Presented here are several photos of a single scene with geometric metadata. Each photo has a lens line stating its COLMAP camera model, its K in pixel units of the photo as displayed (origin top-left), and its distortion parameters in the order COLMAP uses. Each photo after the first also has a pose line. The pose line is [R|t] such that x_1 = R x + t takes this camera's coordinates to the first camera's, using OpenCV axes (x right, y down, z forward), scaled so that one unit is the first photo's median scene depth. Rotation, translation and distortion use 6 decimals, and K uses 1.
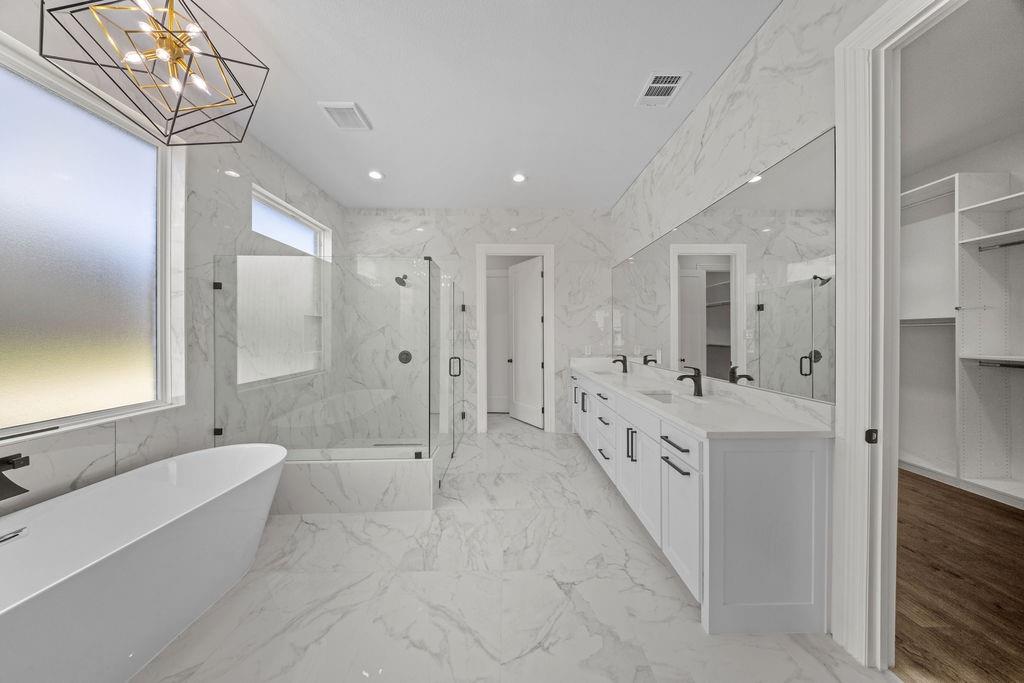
lens RADIAL K [[302.3, 0, 516.5], [0, 302.3, 338.5], [0, 0, 1]] dist [0.002245, -0.001718]
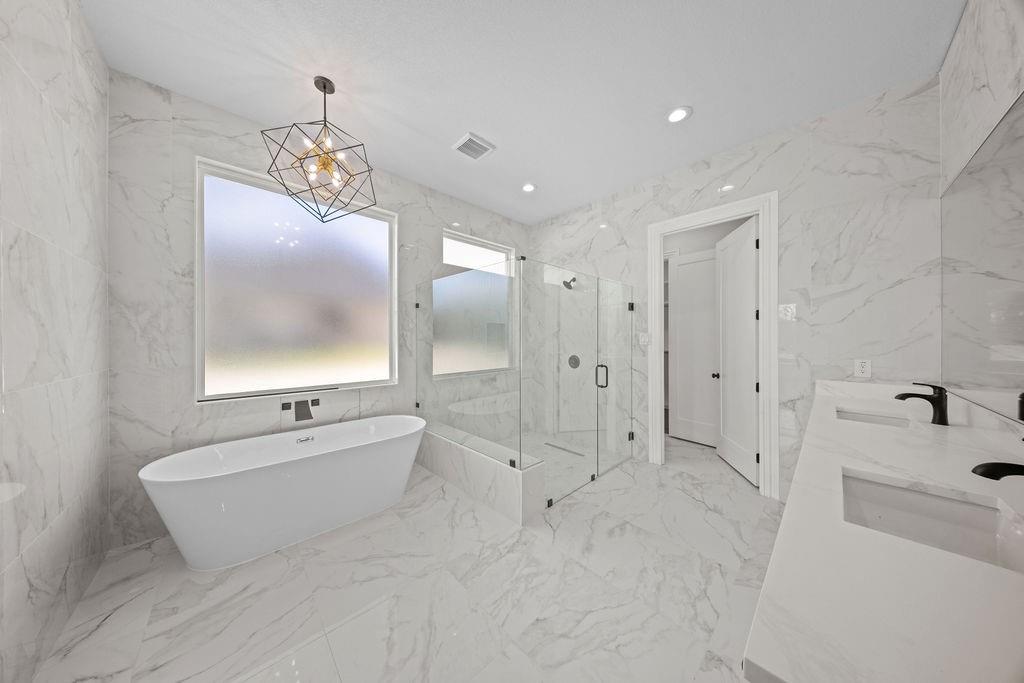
lens RADIAL K [[302.3, 0, 511.4], [0, 302.3, 341.8], [0, 0, 1]] dist [0.002245, -0.001718]
pose [[0.668319, 0.007098, -0.743841, 0.270863], [-0.008434, 0.999963, 0.001965, -0.004006], [0.743827, 0.004961, 0.668354, 0.240423]]
